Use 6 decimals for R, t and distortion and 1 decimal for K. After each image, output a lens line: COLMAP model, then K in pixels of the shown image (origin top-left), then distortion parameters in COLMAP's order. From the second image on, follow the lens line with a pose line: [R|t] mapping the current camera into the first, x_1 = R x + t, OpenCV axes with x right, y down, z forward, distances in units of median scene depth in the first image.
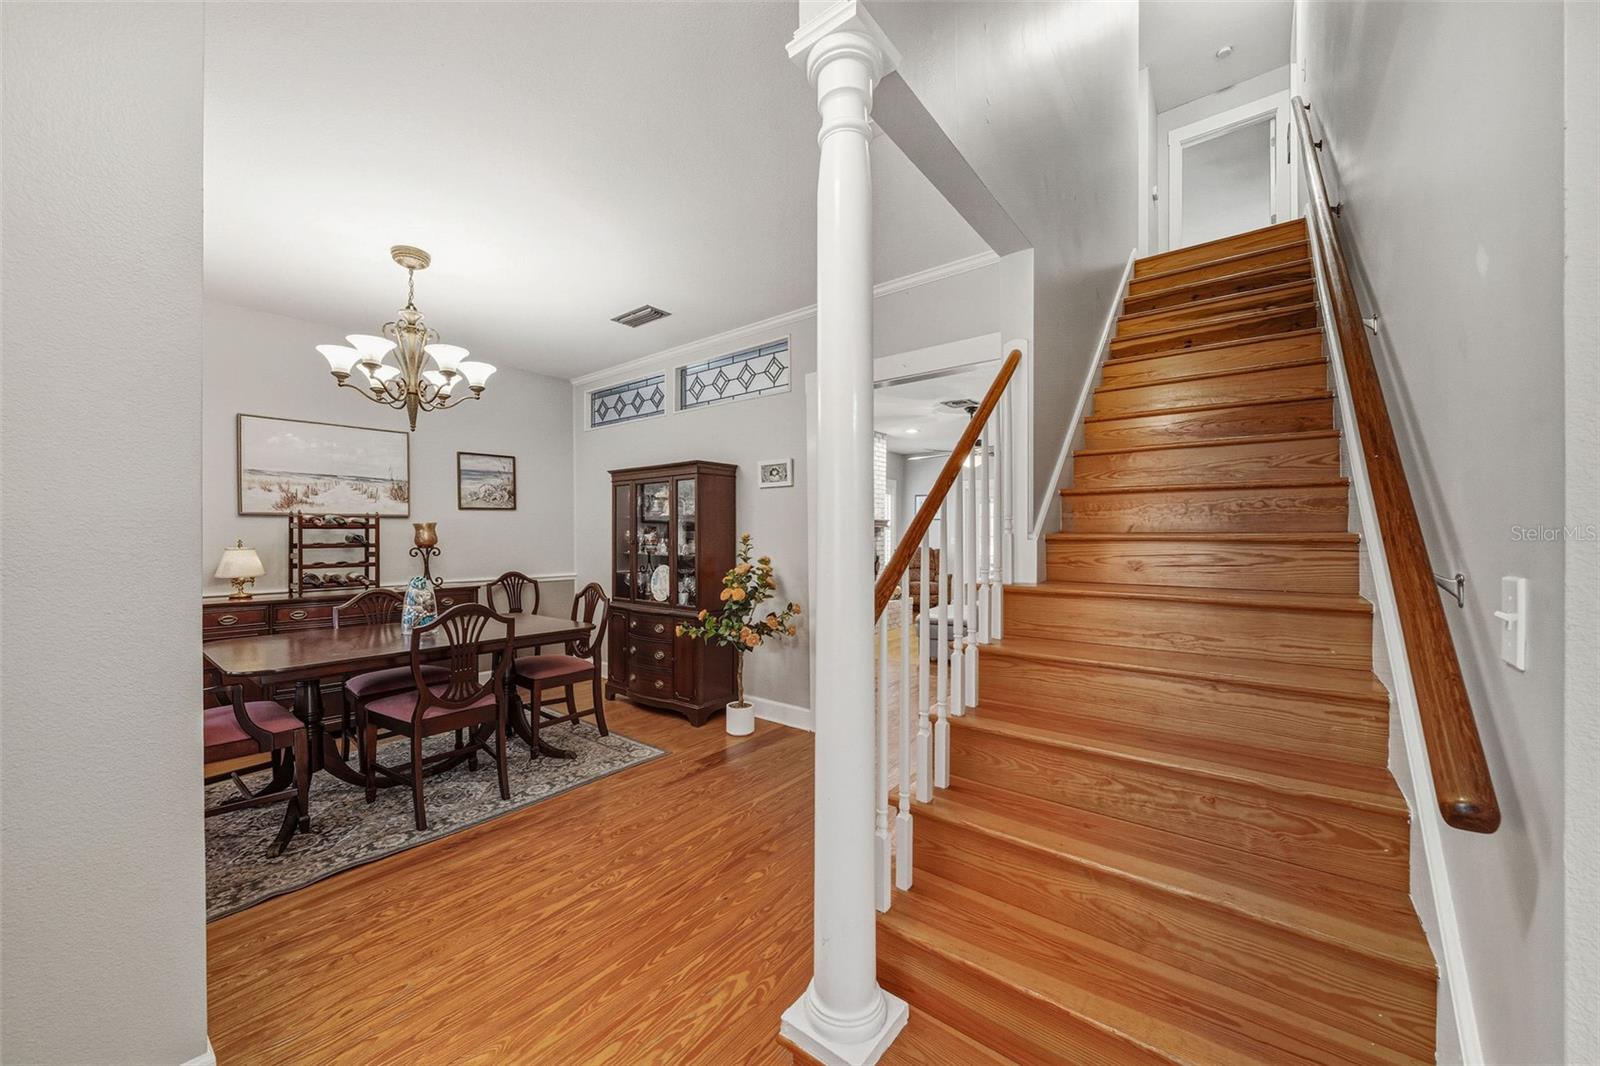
lens RADIAL K [[603.6, 0, 795.0], [0, 603.6, 549.5], [0, 0, 1]] dist [-0.030332, 0.000029]
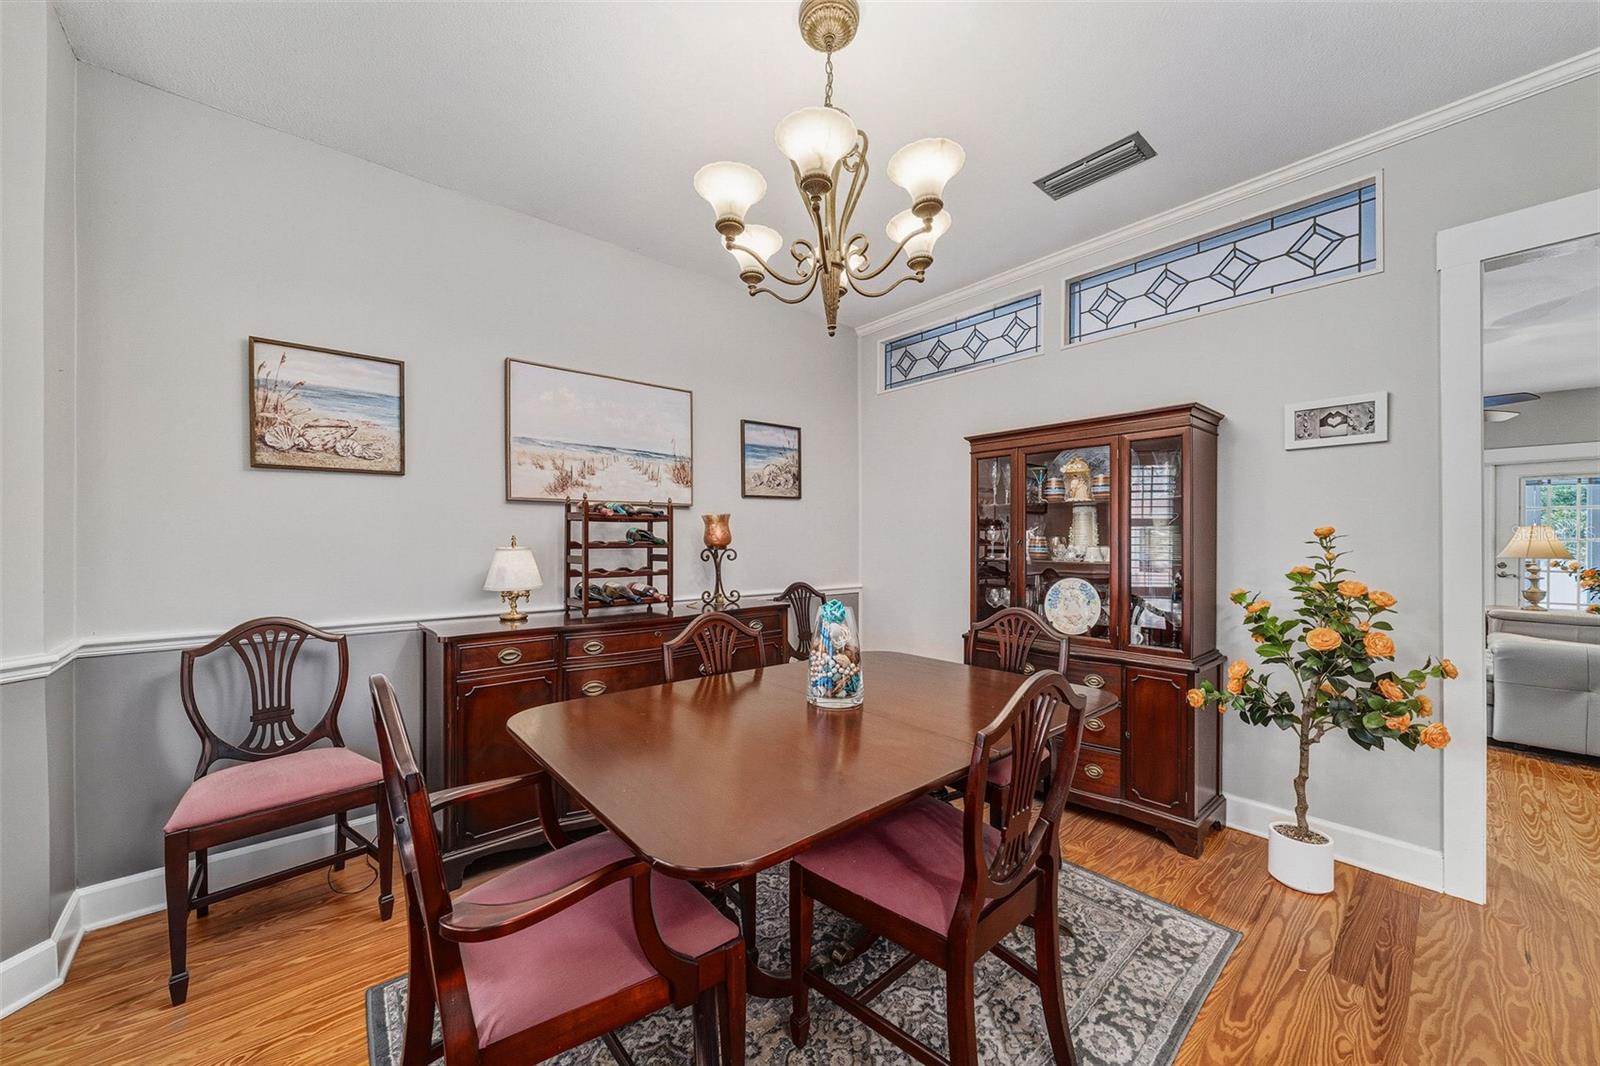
lens RADIAL K [[575.5, 0, 740.9], [0, 575.5, 550.5], [0, 0, 1]] dist [-0.012009, 0.000022]
pose [[0.971716, 0.006852, -0.236053, -0.455879], [-0.007596, 0.999969, -0.002245, 0.000328], [0.236031, 0.003975, 0.971737, 0.352080]]
